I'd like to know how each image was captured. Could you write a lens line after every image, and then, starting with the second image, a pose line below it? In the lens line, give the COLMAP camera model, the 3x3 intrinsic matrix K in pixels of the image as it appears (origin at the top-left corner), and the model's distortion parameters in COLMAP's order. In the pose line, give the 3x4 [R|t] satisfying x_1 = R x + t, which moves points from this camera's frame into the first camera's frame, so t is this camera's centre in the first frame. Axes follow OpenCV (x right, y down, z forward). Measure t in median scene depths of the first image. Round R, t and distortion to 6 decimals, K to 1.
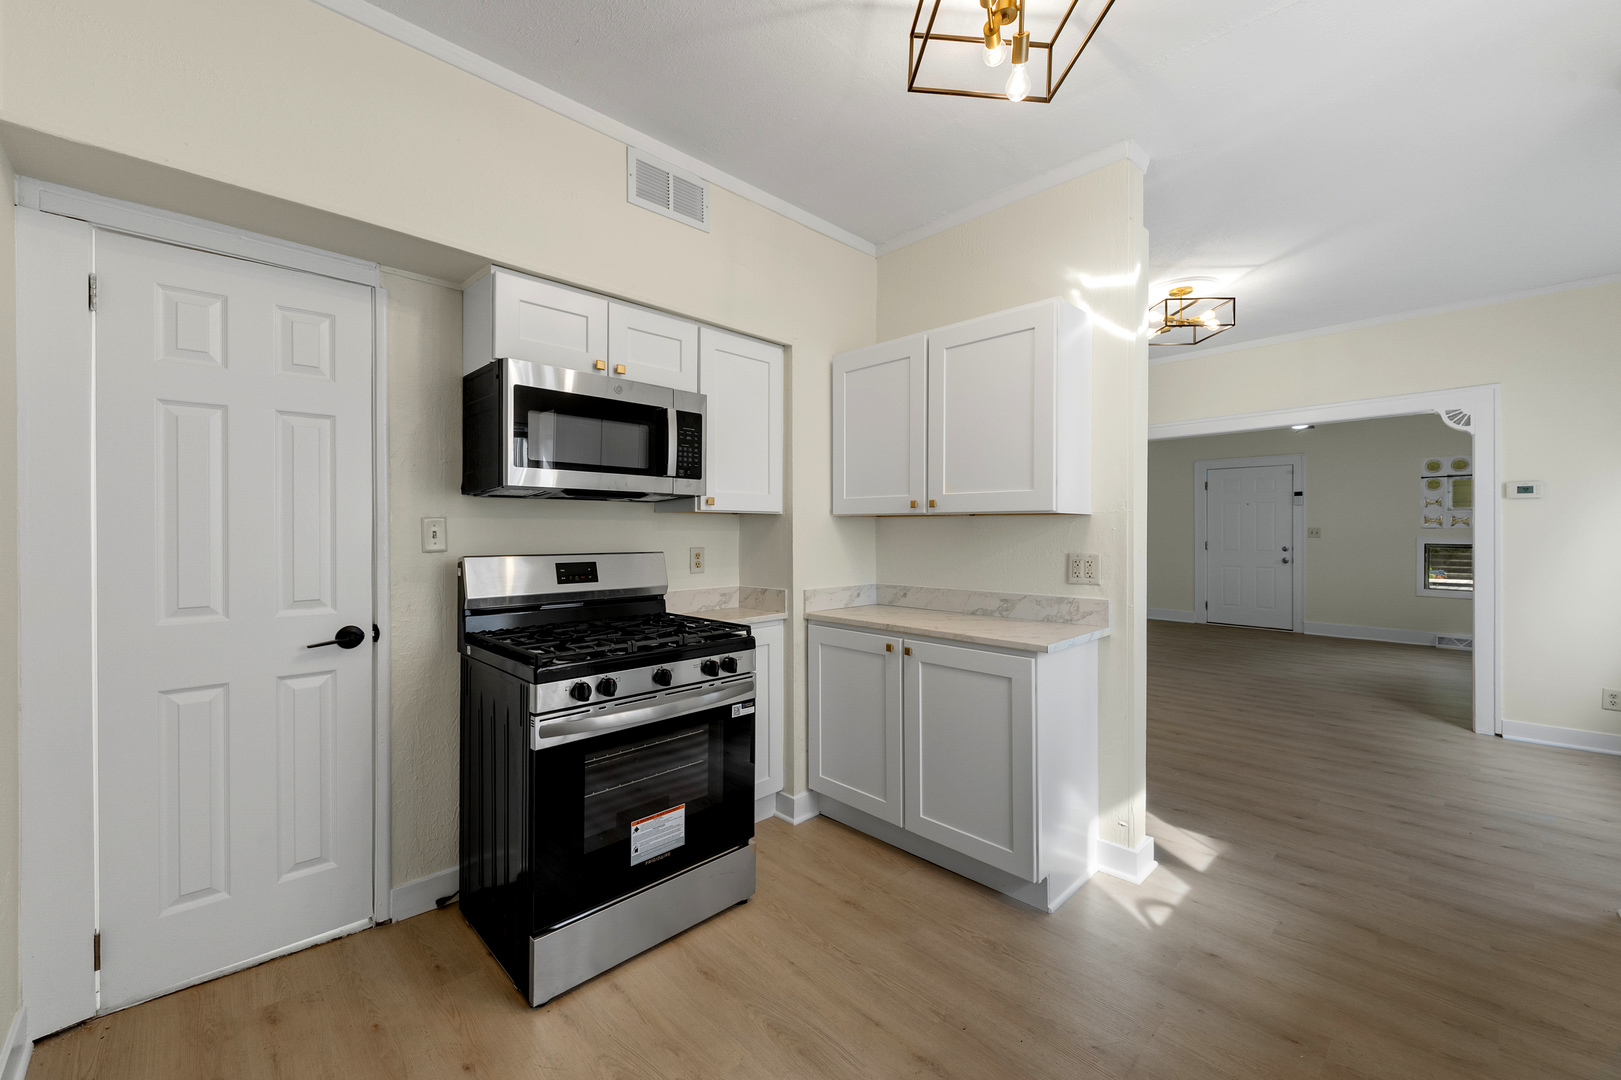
lens RADIAL K [[644.1, 0, 801.1], [0, 644.1, 525.3], [0, 0, 1]] dist [0.016247, -0.009542]
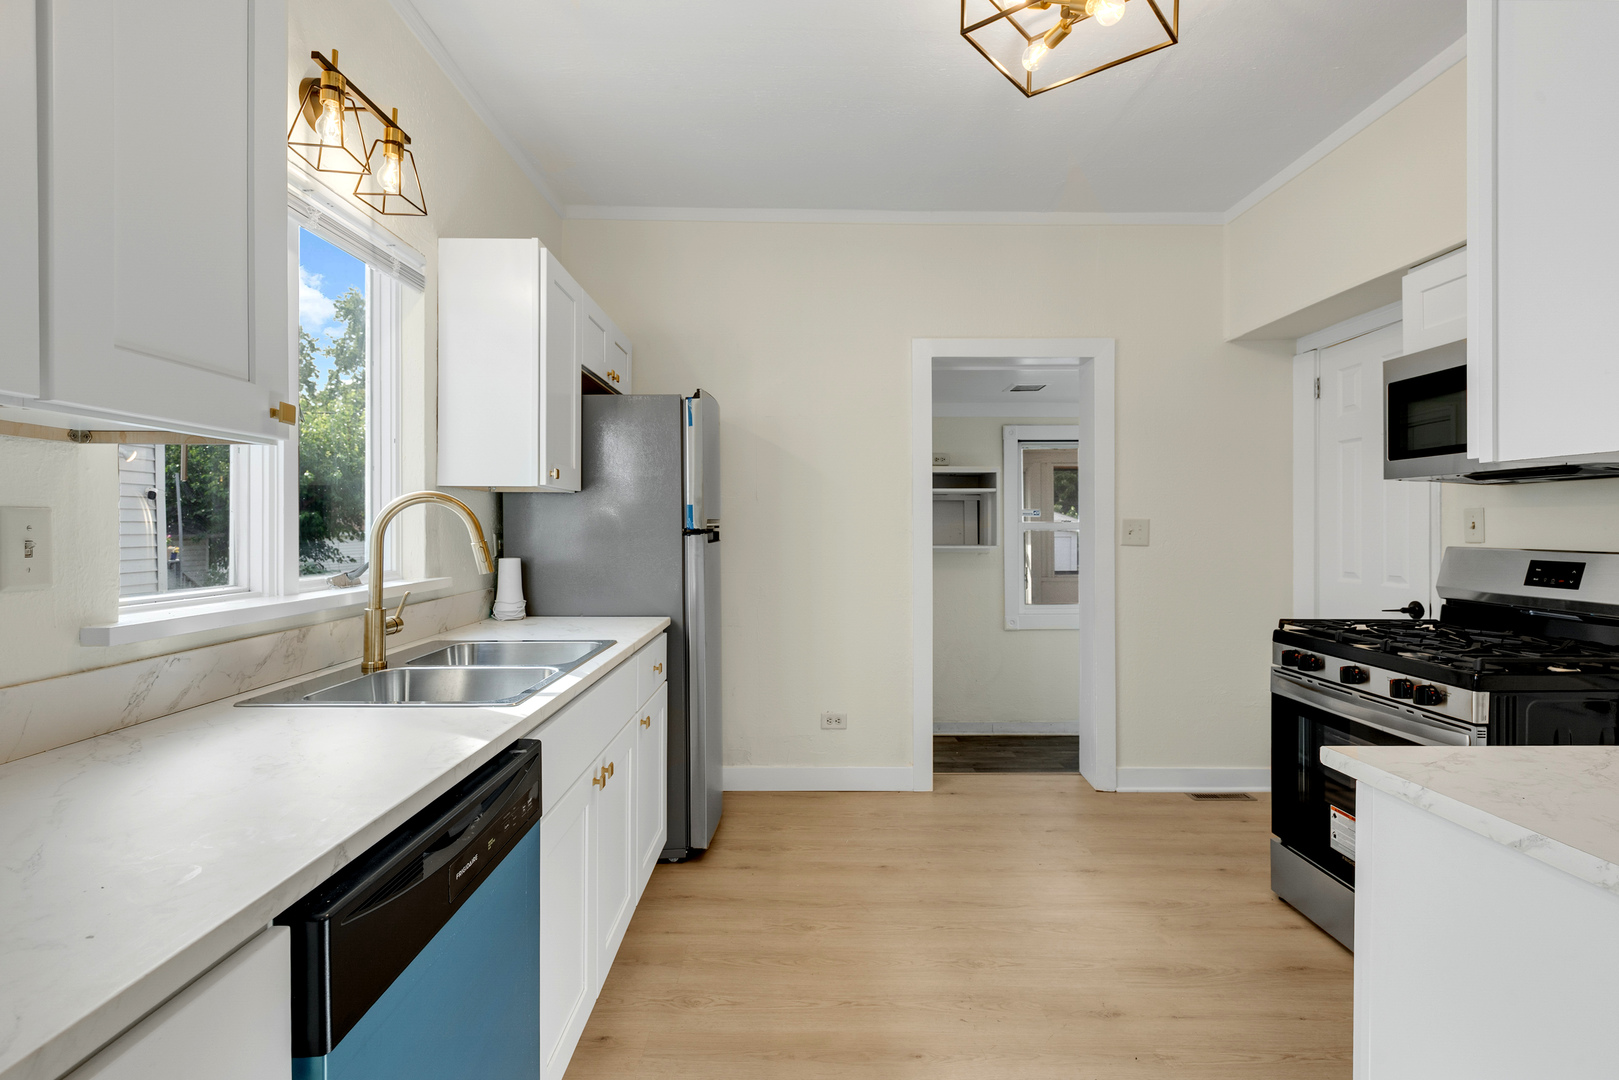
lens RADIAL K [[737.7, 0, 807.3], [0, 737.7, 527.5], [0, 0, 1]] dist [0.000213, -0.000983]
pose [[-0.689379, -0.000269, -0.724401, 0.882260], [0.004715, 0.999977, -0.004859, 0.016213], [0.724386, -0.006765, -0.689362, 0.920221]]
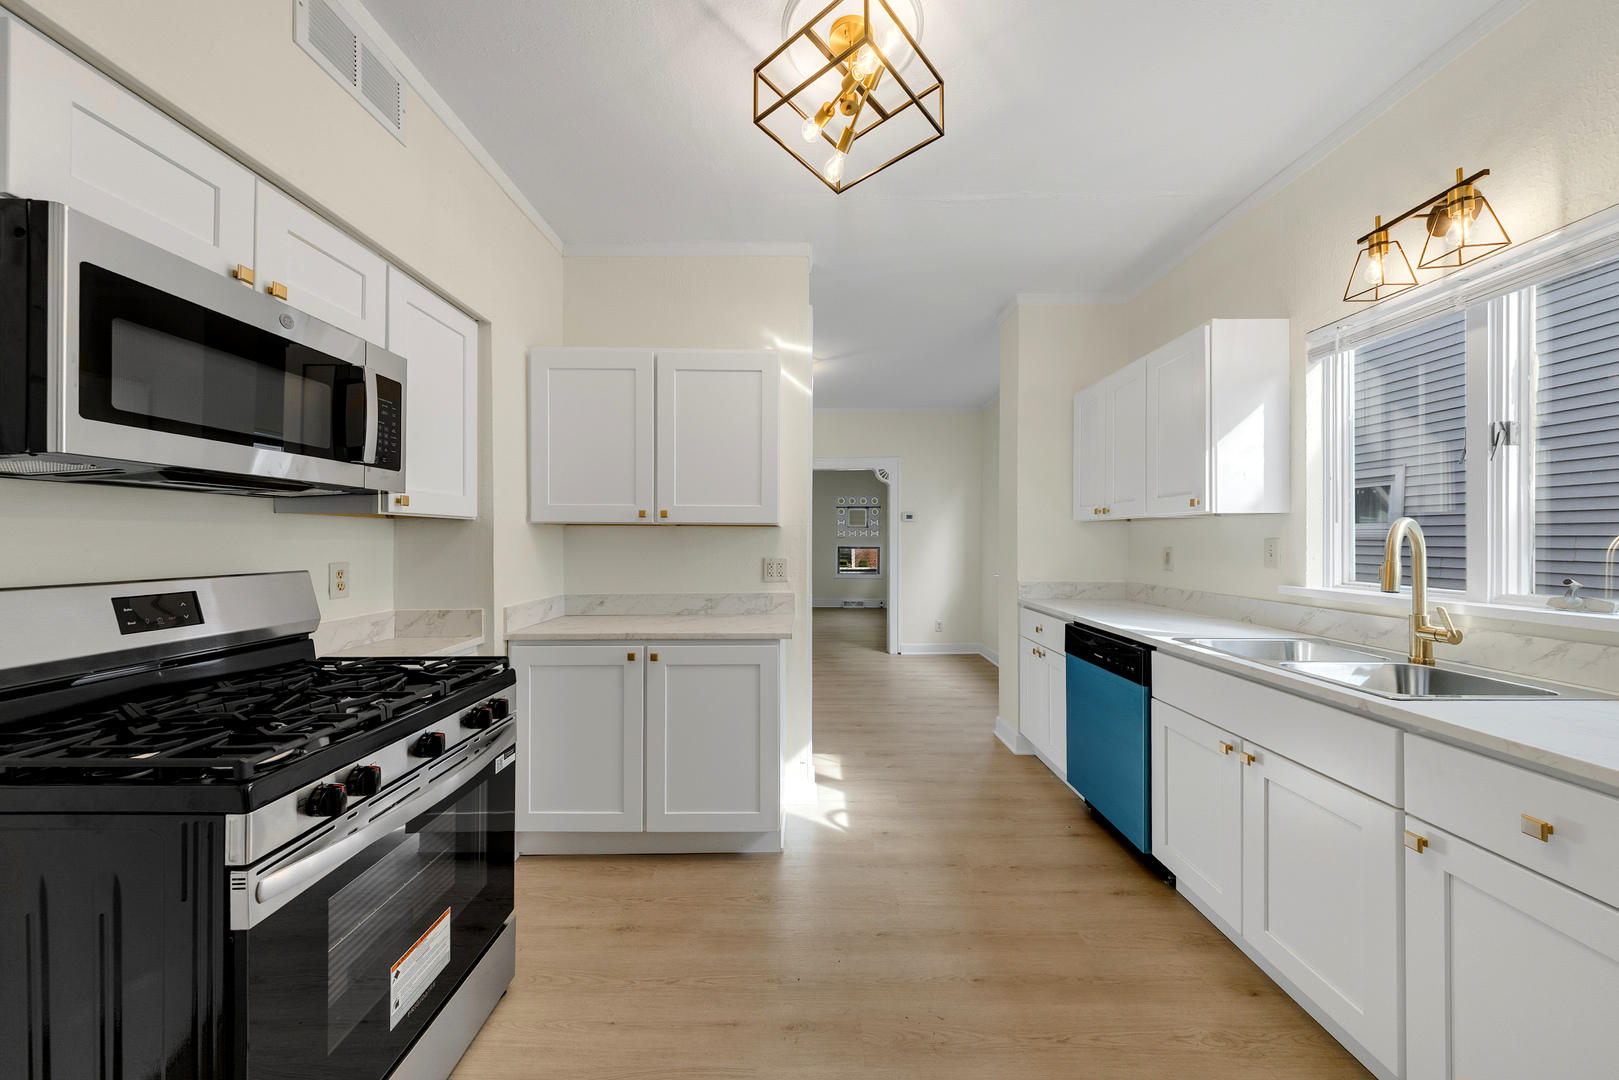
lens RADIAL K [[546.2, 0, 810.2], [0, 546.2, 536.9], [0, 0, 1]] dist [0.001659, -0.003930]
pose [[0.690618, 0.002071, 0.723217, -0.283480], [-0.005397, 0.999983, 0.002289, 0.001050], [-0.723200, -0.005484, 0.690617, 0.219400]]
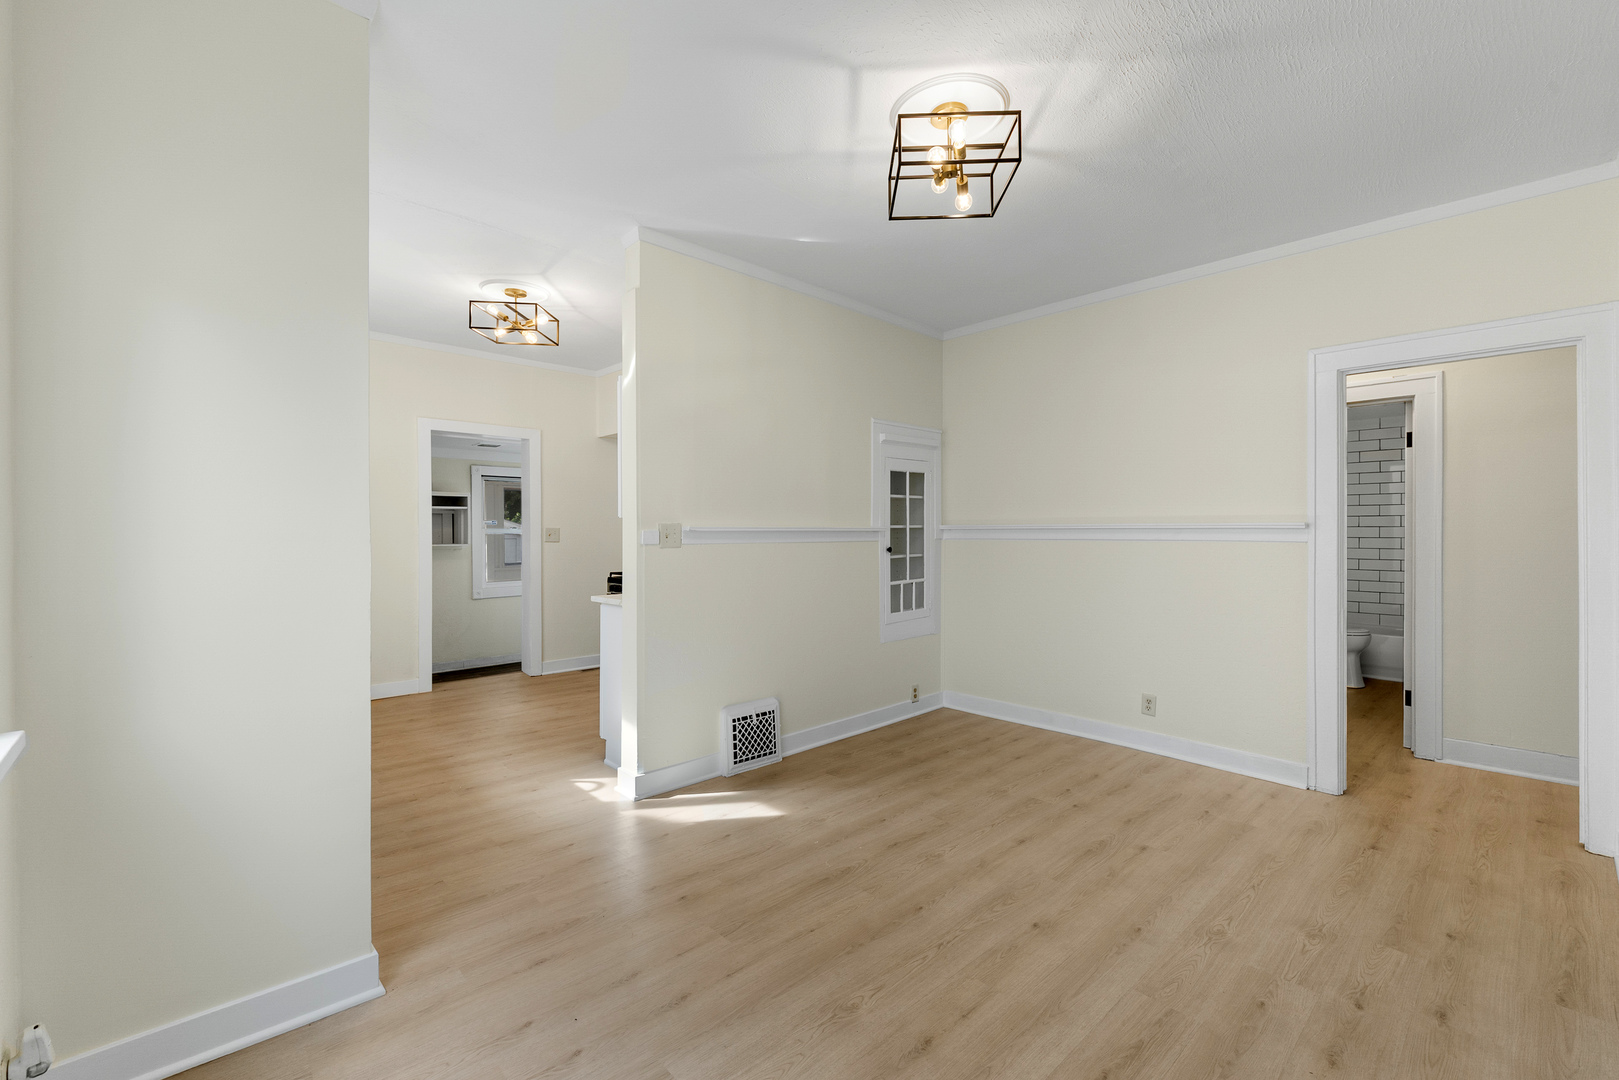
lens RADIAL K [[682.1, 0, 799.0], [0, 682.1, 532.4], [0, 0, 1]] dist [0.003072, -0.000912]
pose [[-0.023363, 0.002611, -0.999724, 1.810301], [0.005933, 0.999979, 0.002473, 0.011610], [0.999709, -0.005874, -0.023378, 1.326224]]
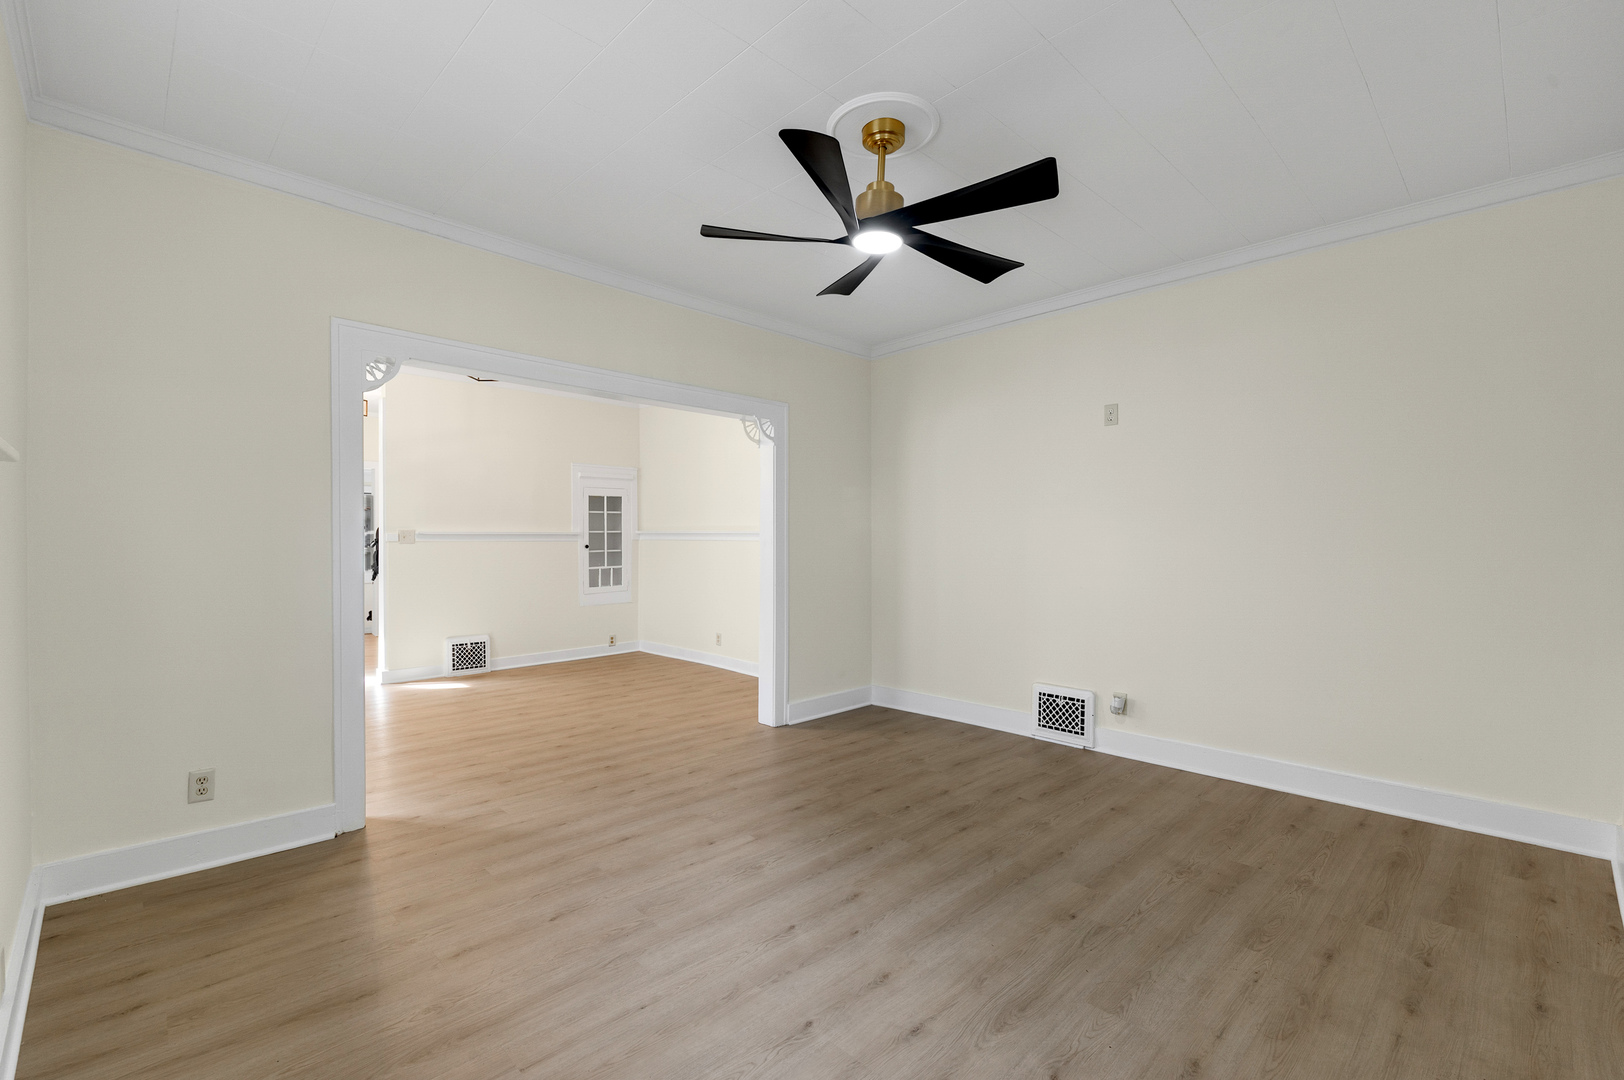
lens RADIAL K [[704.4, 0, 807.6], [0, 704.4, 537.1], [0, 0, 1]] dist [0.000349, 0.000132]
pose [[0.007320, 0.004203, -0.999964, 2.905813], [0.003465, 0.999985, 0.004228, 0.015009], [0.999967, -0.003496, 0.007305, 2.398514]]
